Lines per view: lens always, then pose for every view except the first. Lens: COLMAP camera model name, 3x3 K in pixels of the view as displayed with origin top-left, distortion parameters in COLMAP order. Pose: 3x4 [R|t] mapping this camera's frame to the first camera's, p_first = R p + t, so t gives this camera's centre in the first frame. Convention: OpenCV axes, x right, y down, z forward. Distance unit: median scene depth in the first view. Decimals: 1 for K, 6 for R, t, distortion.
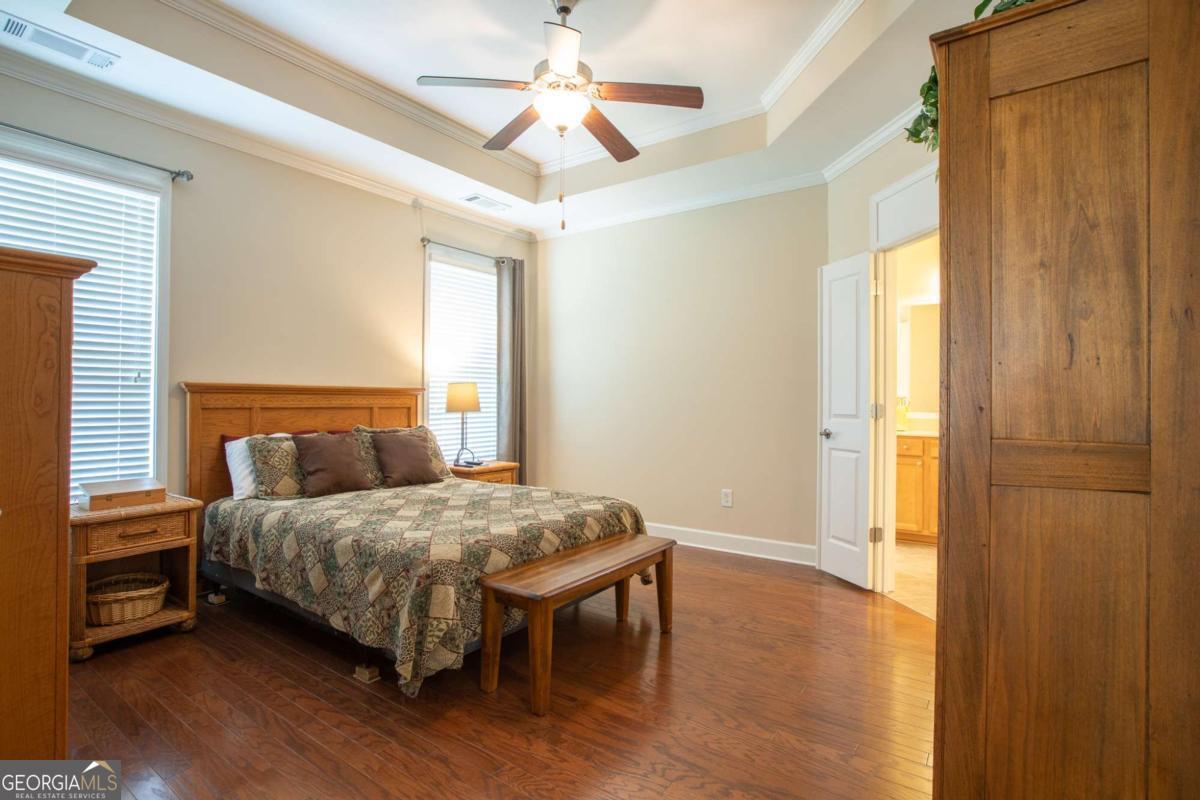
lens RADIAL K [[576.0, 0, 564.6], [0, 576.0, 404.1], [0, 0, 1]] dist [-0.021616, 0.001120]
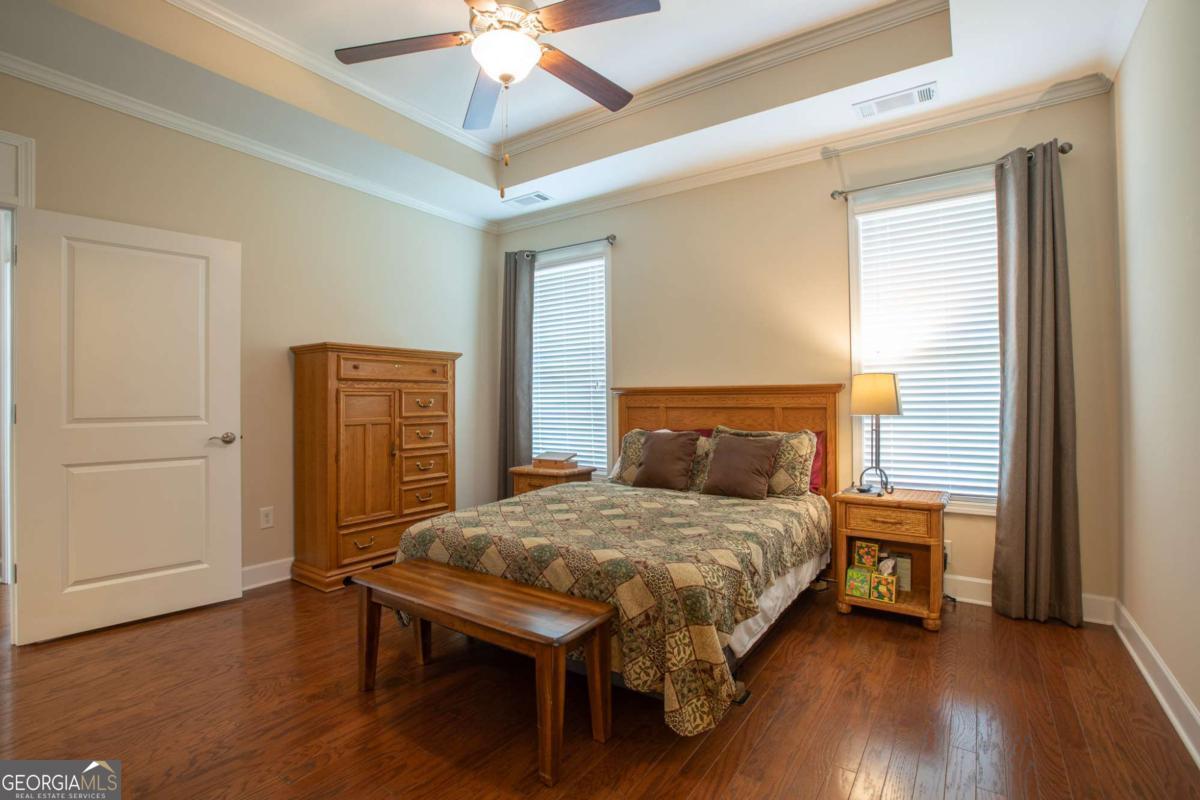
lens RADIAL K [[542.9, 0, 593.9], [0, 542.9, 397.4], [0, 0, 1]] dist [-0.034901, 0.005906]
pose [[0.075560, -0.013514, -0.997050, 0.477244], [-0.003300, 0.999899, -0.013803, 0.002071], [0.997136, 0.004334, 0.075508, 0.648172]]
